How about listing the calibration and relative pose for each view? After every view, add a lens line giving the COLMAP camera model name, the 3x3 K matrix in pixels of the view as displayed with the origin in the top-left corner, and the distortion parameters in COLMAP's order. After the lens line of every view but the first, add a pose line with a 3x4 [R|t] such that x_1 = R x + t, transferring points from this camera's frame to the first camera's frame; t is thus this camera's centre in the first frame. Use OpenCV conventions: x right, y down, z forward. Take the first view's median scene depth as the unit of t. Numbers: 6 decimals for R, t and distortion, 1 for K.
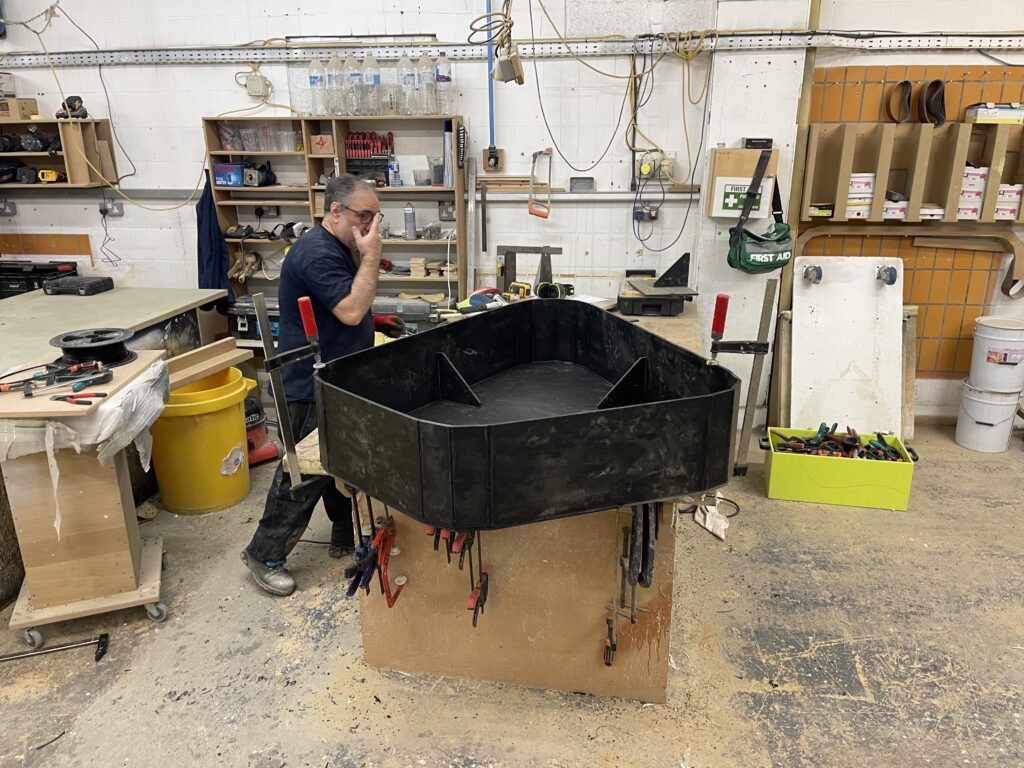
lens RADIAL K [[761.5, 0, 507.4], [0, 761.5, 389.9], [0, 0, 1]] dist [0.032868, -0.058030]
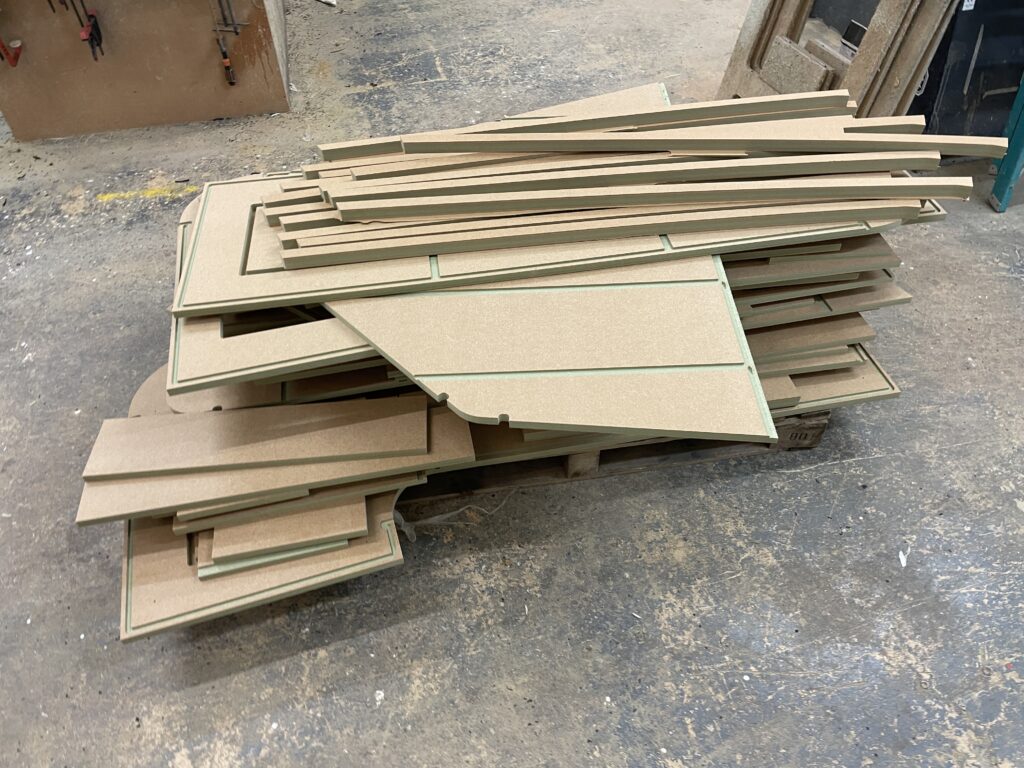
lens RADIAL K [[761.5, 0, 517.9], [0, 761.5, 381.3], [0, 0, 1]] dist [0.032868, -0.058030]
pose [[0.909325, -0.295579, 0.292849, 0.048244], [0.130356, 0.870762, 0.474111, 0.243221], [-0.395139, -0.392946, 0.830336, -0.343058]]
